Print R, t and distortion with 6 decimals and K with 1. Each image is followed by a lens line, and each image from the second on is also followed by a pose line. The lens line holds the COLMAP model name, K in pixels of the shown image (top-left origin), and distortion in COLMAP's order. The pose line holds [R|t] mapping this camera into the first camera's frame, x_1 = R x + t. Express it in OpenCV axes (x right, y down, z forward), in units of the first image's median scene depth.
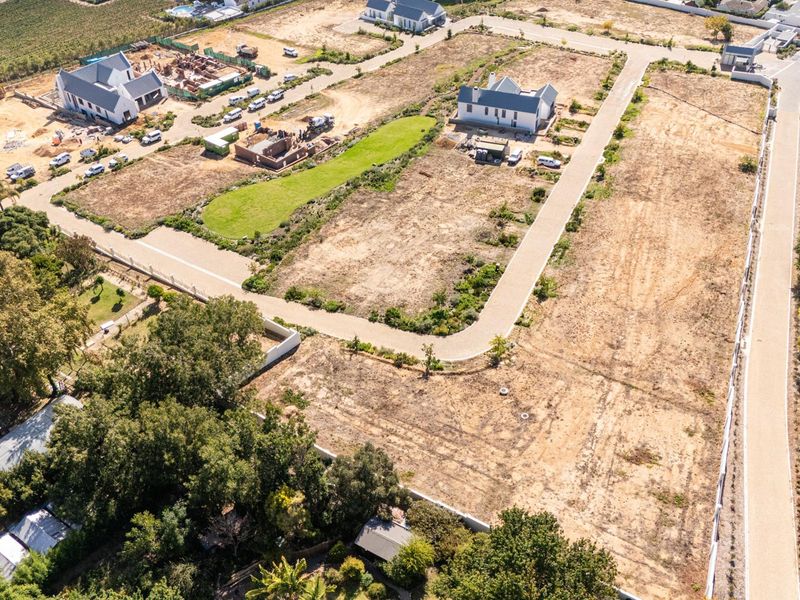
lens RADIAL K [[783.4, 0, 404.8], [0, 783.4, 299.1], [0, 0, 1]] dist [0.151932, -0.330485]
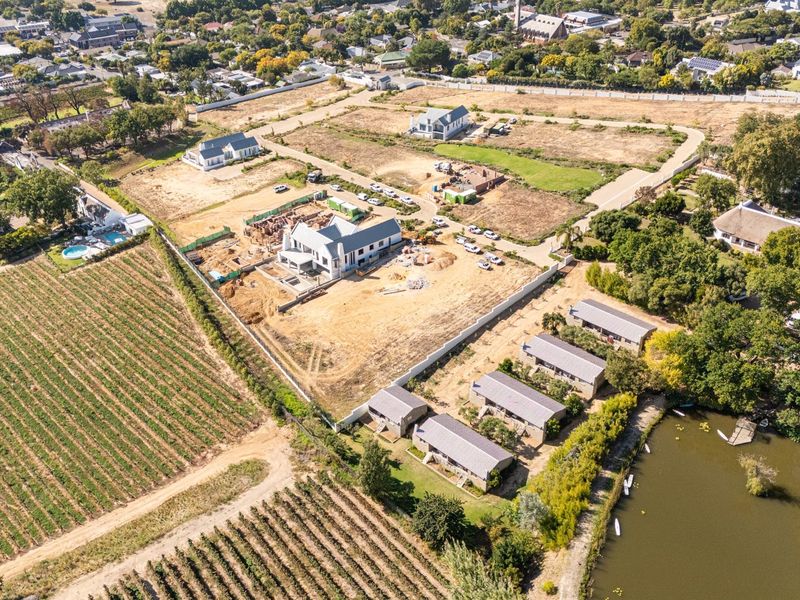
lens RADIAL K [[786.6, 0, 405.9], [0, 786.6, 298.0], [0, 0, 1]] dist [0.110099, -0.170945]
pose [[0.151807, -0.485823, 0.860773, -1.855999], [0.639451, 0.712338, 0.289271, -0.651465], [-0.753696, 0.506508, 0.418798, 0.736424]]
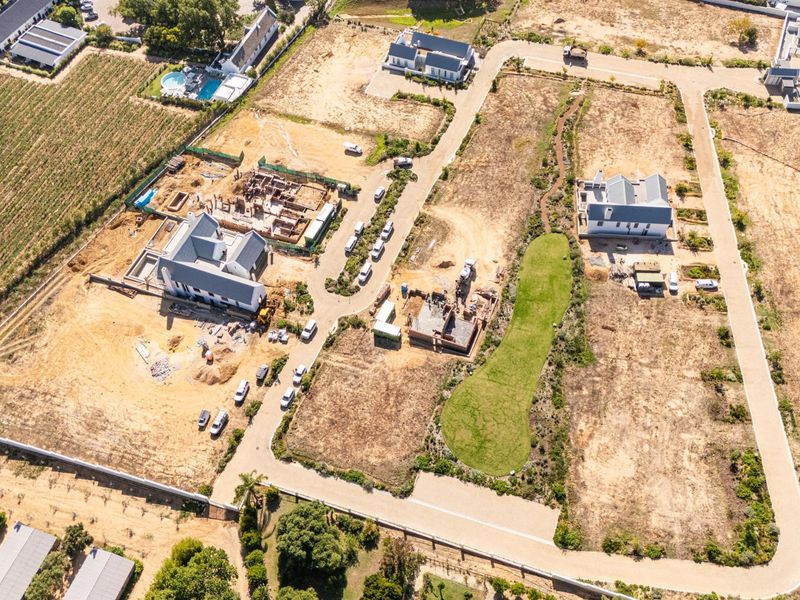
lens RADIAL K [[786.6, 0, 405.9], [0, 786.6, 298.0], [0, 0, 1]] dist [0.110099, -0.170945]
pose [[0.952298, -0.243422, 0.184049, -0.474859], [0.188865, 0.943841, 0.271098, -0.610032], [-0.239704, -0.223406, 0.944792, 0.086366]]
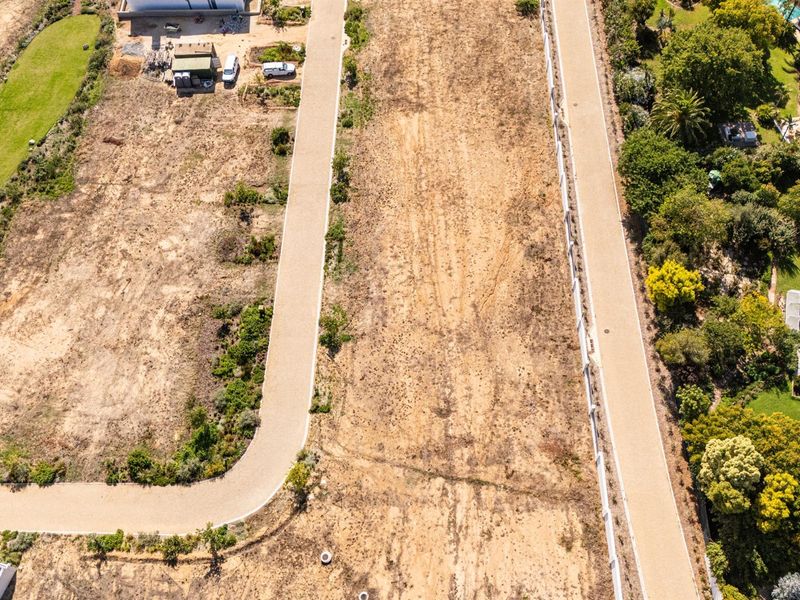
lens RADIAL K [[786.6, 0, 405.9], [0, 786.6, 298.0], [0, 0, 1]] dist [0.110099, -0.170945]
pose [[0.926880, -0.332813, 0.173579, 0.110603], [0.249179, 0.891401, 0.378568, -0.270198], [-0.280721, -0.307635, 0.909152, 0.288140]]
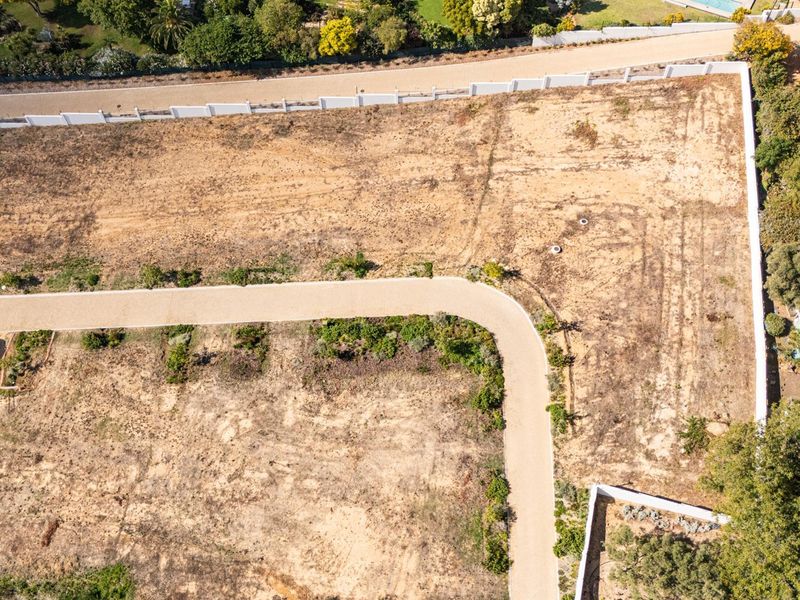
lens RADIAL K [[786.6, 0, 405.9], [0, 786.6, 298.0], [0, 0, 1]] dist [0.110099, -0.170945]
pose [[-0.373642, -0.771358, 0.515169, -0.252646], [0.613807, 0.210789, 0.760795, -0.523287], [-0.695437, 0.600479, 0.394705, 0.594626]]
